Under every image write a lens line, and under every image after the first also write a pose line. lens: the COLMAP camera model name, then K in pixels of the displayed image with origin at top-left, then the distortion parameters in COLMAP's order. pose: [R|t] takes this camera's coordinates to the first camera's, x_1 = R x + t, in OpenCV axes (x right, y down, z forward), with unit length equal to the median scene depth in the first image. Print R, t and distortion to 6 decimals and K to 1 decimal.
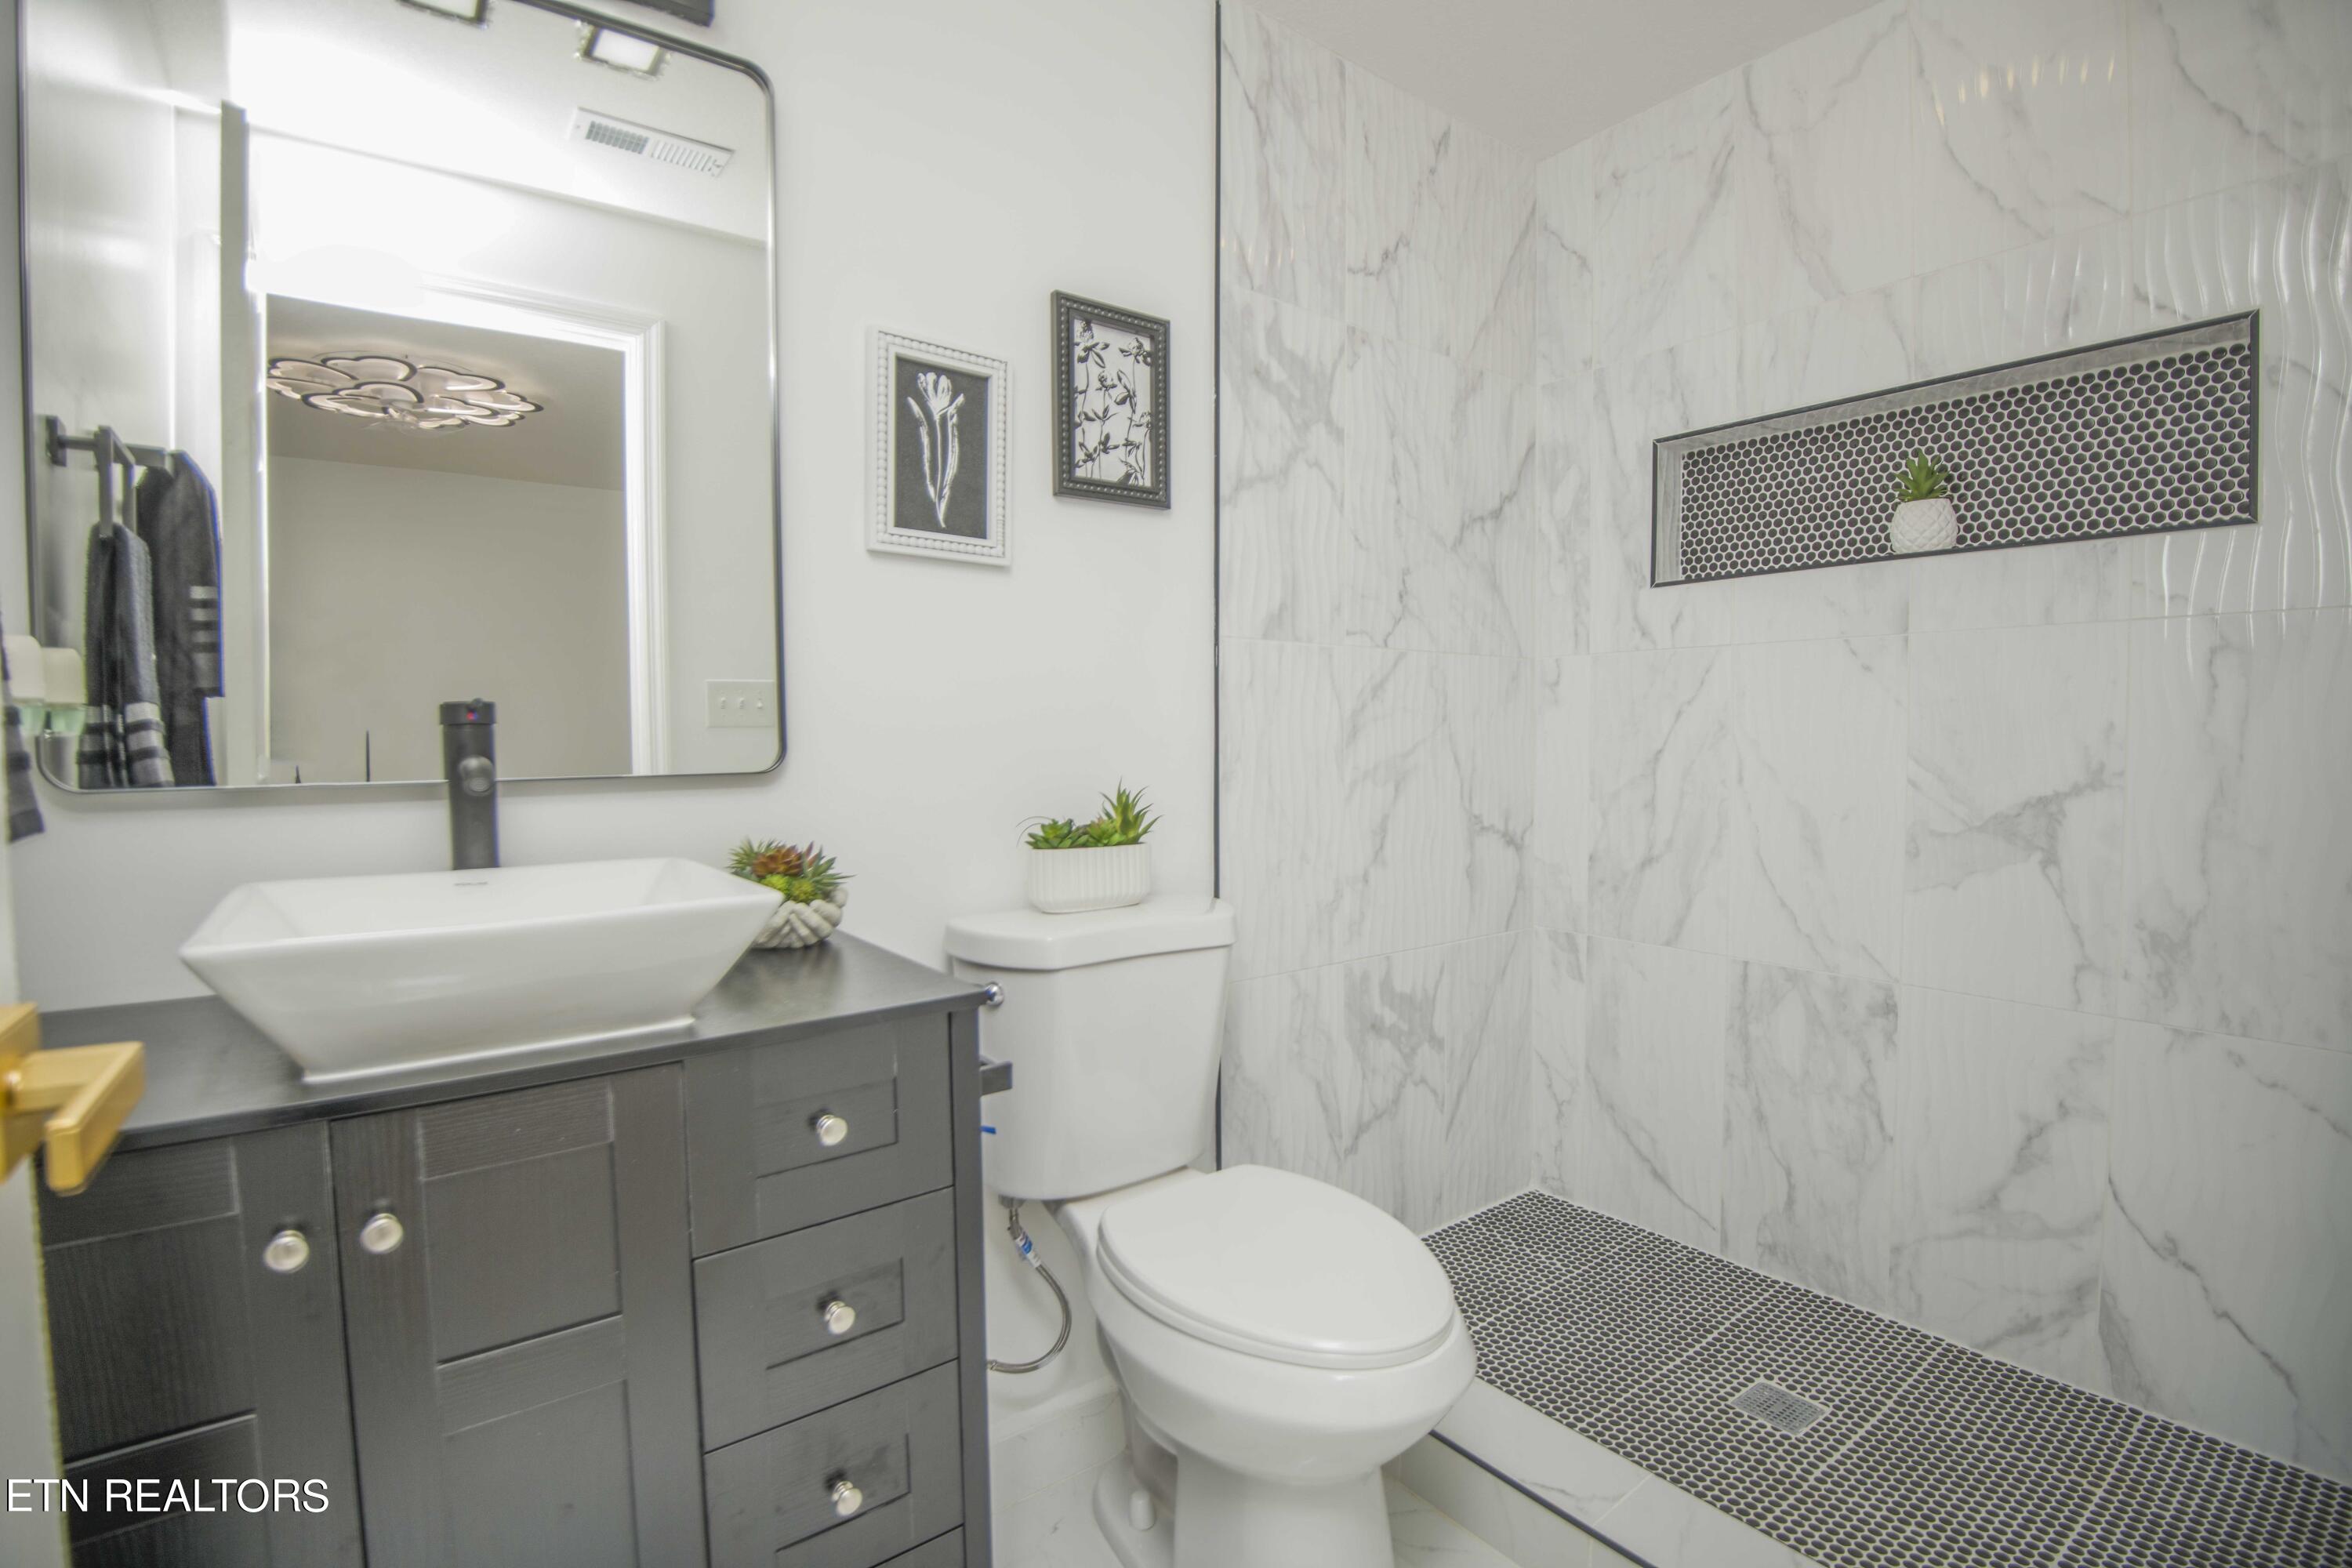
lens RADIAL K [[1064.8, 0, 1176.0], [0, 1064.8, 784.0], [0, 0, 1]] dist [-0.025526, -0.007694]
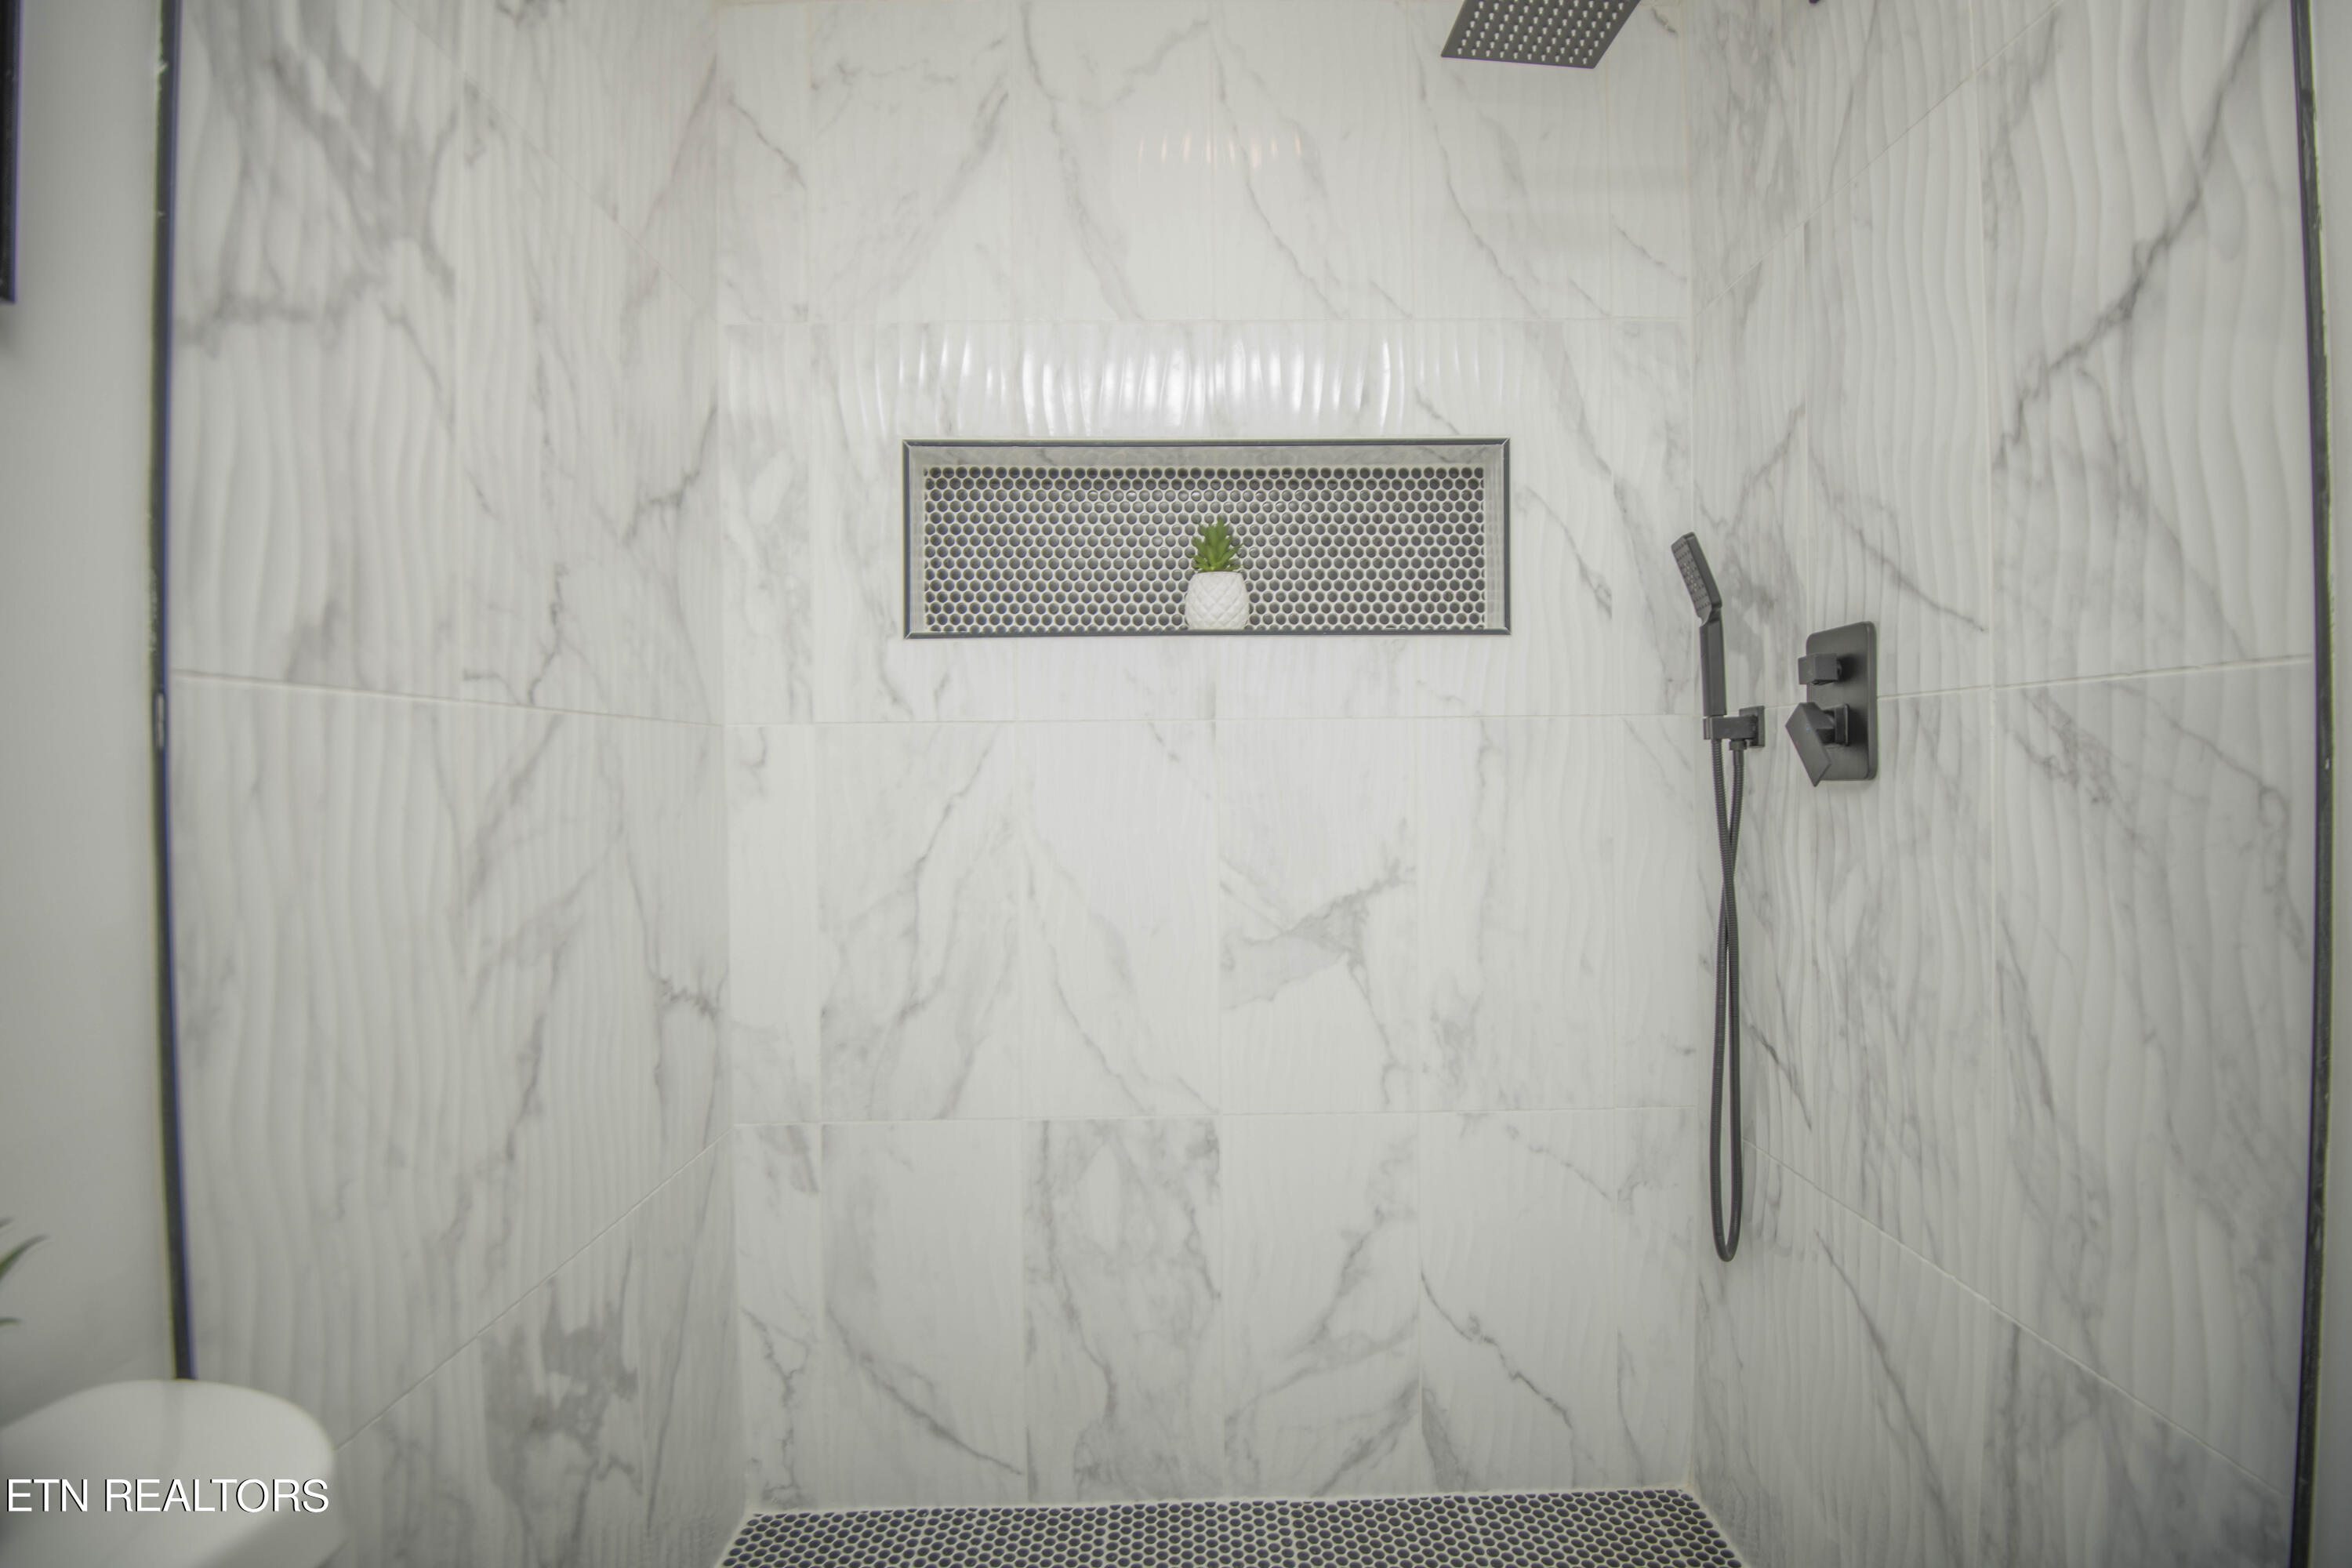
lens RADIAL K [[1068.1, 0, 1181.1], [0, 1068.1, 777.8], [0, 0, 1]] dist [0.003054, -0.031417]
pose [[0.584257, -0.010713, 0.811498, -0.050515], [0.048018, 0.998617, -0.021388, -0.070499], [-0.810147, 0.051463, 0.583964, 0.460029]]
